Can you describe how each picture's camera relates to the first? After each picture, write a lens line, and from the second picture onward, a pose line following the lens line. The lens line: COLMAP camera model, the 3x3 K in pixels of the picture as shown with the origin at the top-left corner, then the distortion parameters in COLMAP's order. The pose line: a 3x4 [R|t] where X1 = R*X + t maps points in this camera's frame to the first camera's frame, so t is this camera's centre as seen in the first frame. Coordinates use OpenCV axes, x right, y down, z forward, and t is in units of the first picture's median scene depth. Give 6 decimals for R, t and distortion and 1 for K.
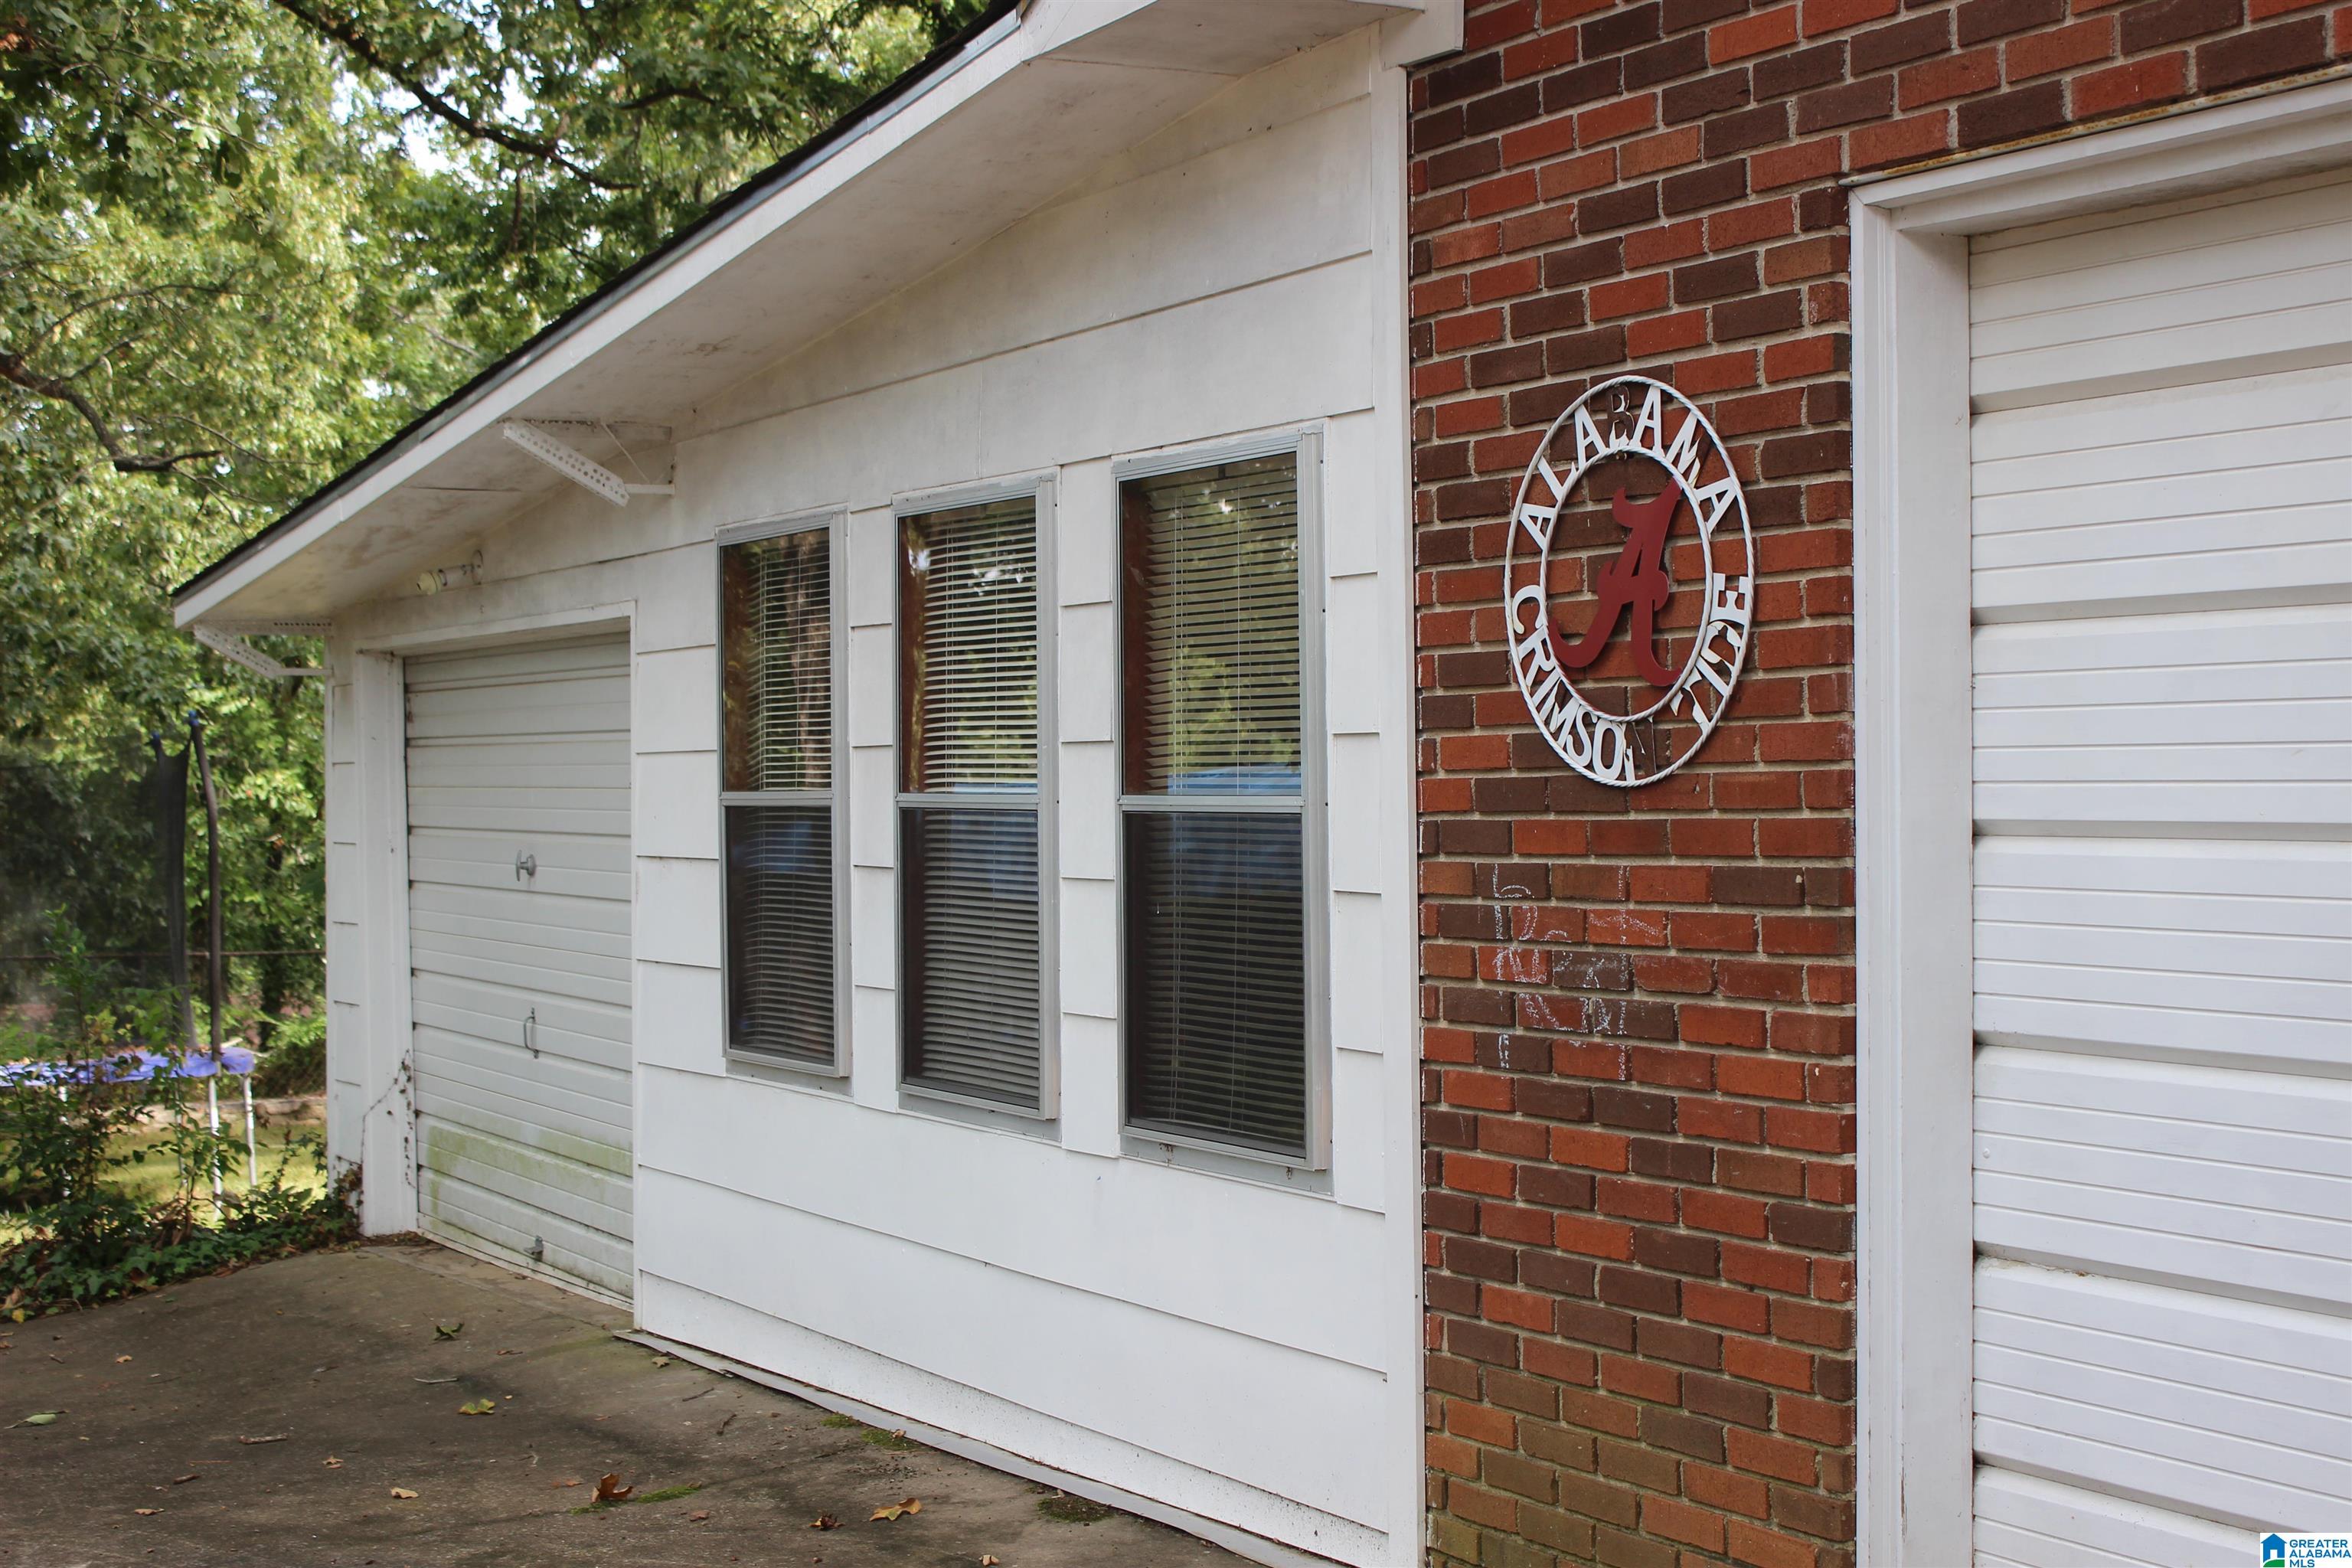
lens RADIAL K [[3313.0, 0, 1176.0], [0, 3313.0, 784.0], [0, 0, 1]] dist [-0.028801, 0.071547]
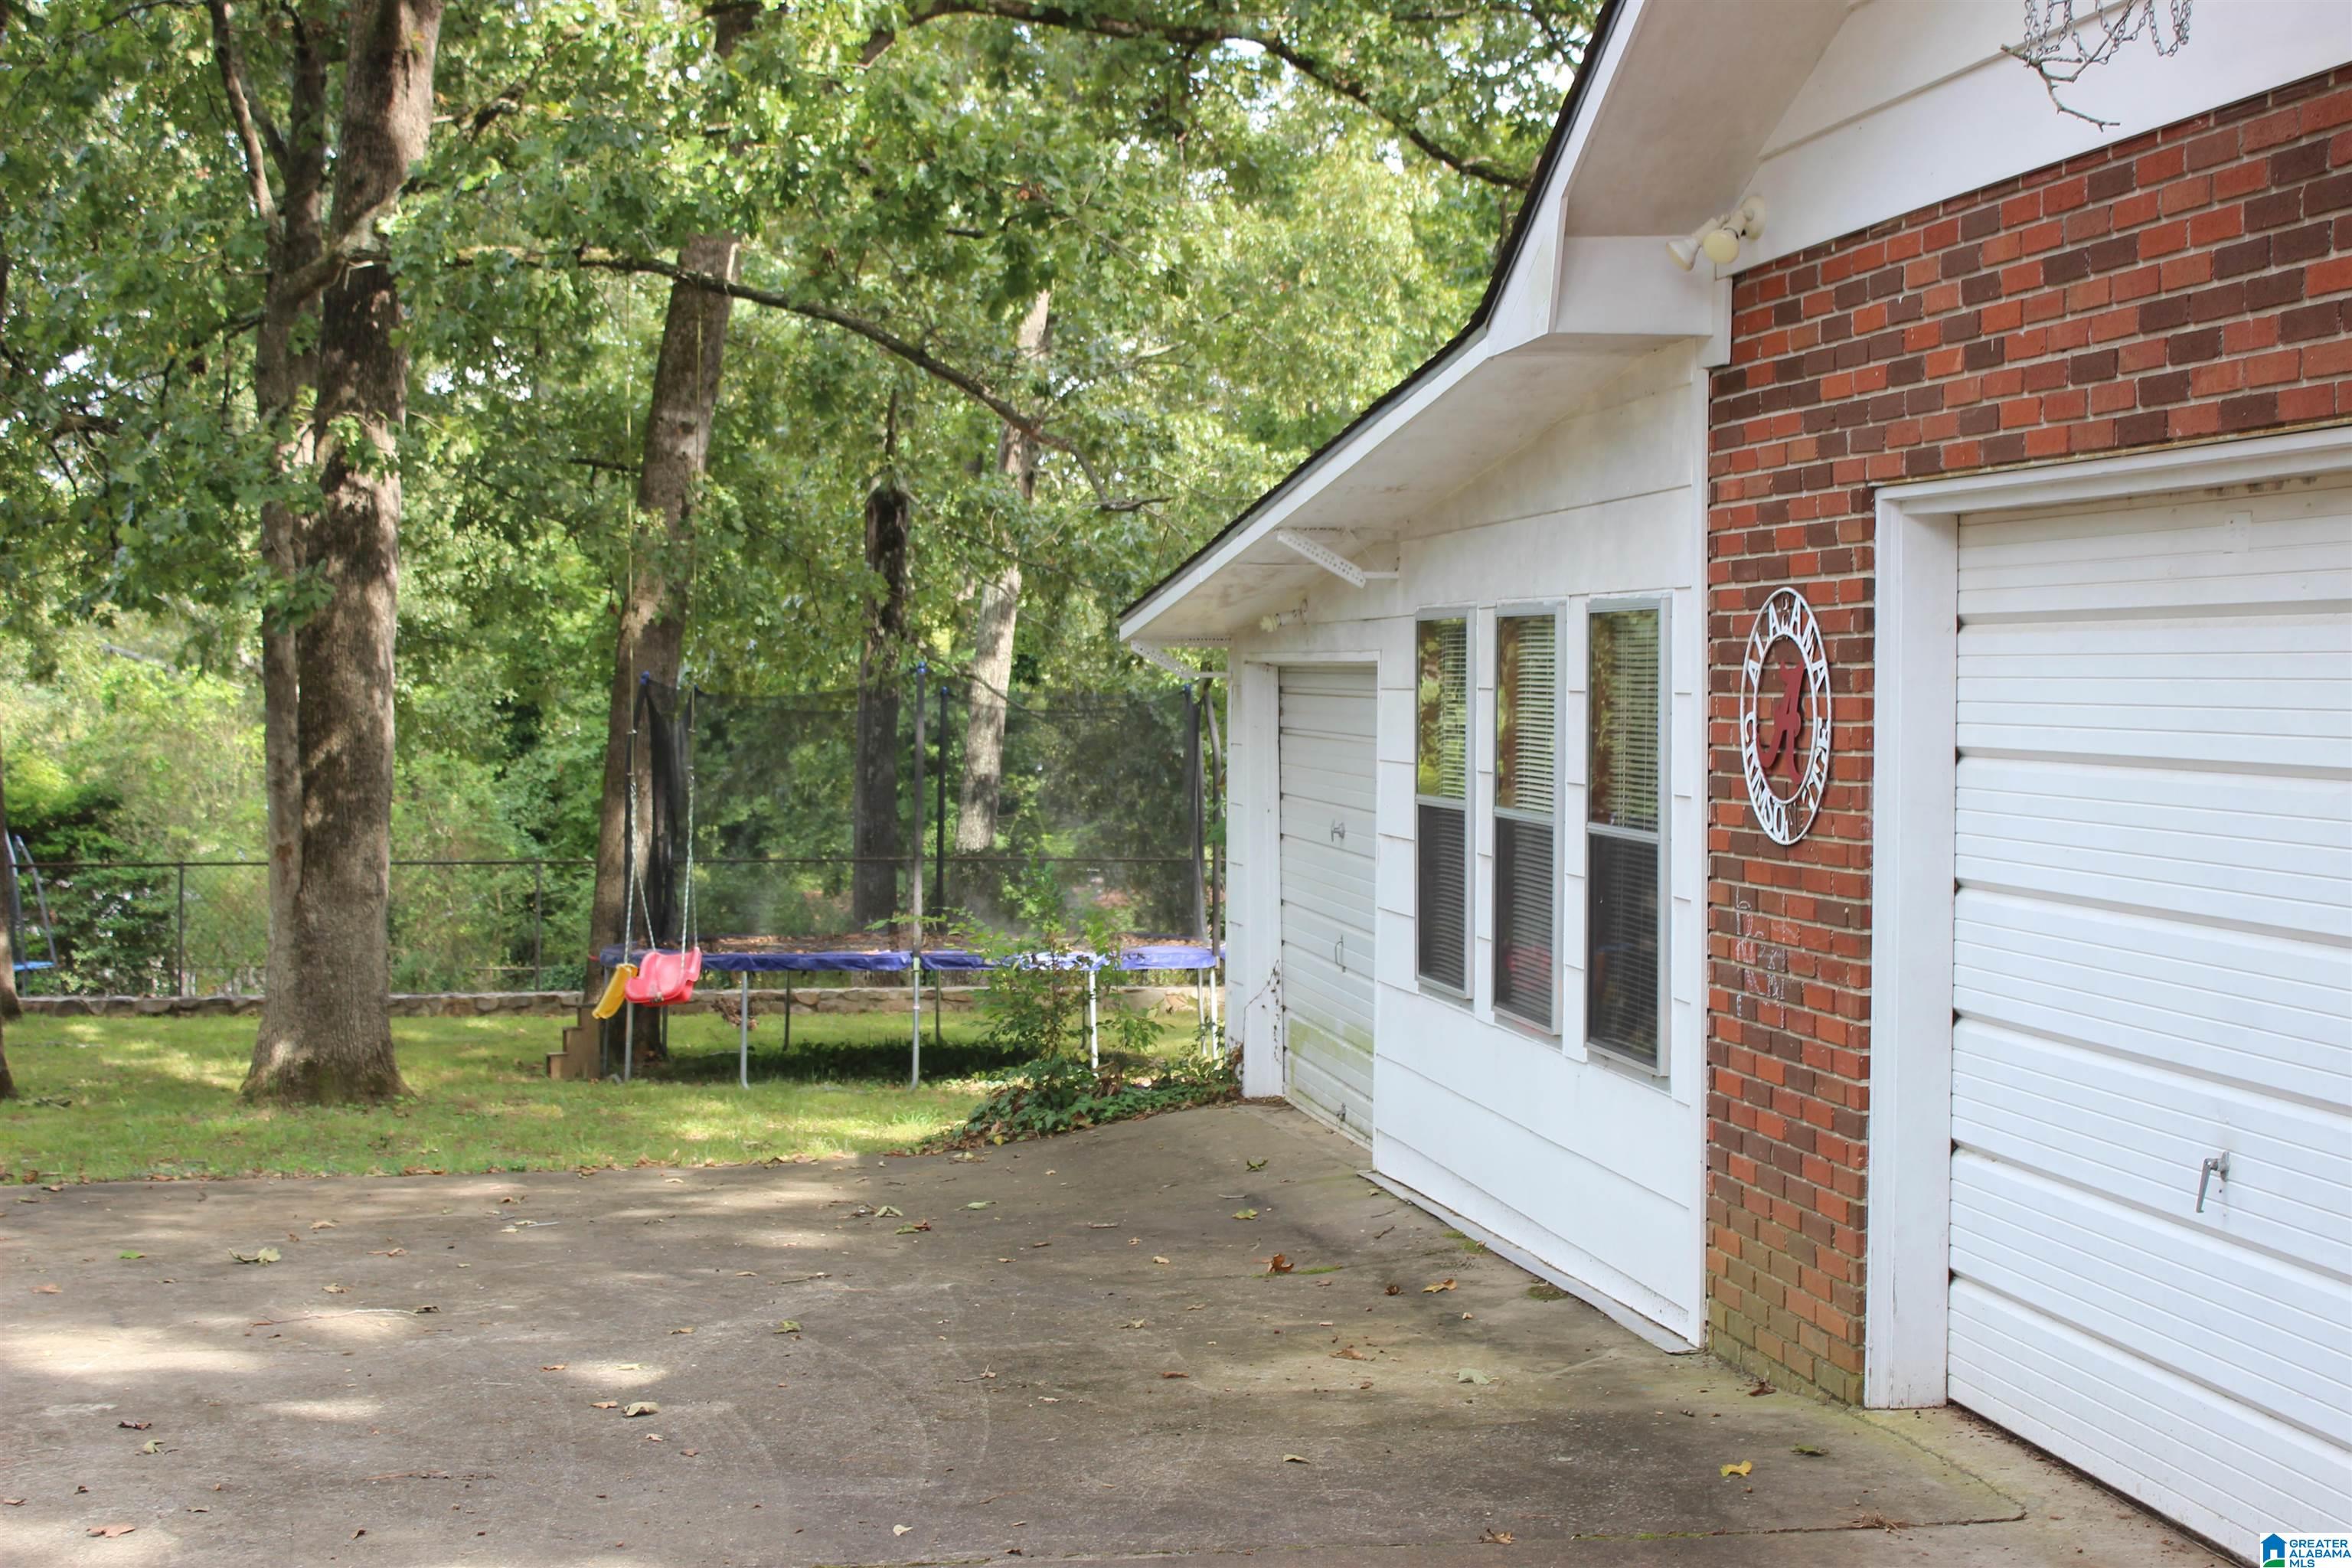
lens RADIAL K [[3313.0, 0, 1176.0], [0, 3313.0, 784.0], [0, 0, 1]] dist [-0.028801, 0.071547]
pose [[0.940888, 0.023497, -0.337903, 0.341534], [-0.012863, 0.999350, 0.033674, -0.067179], [0.338474, -0.027337, 0.940578, -0.513732]]
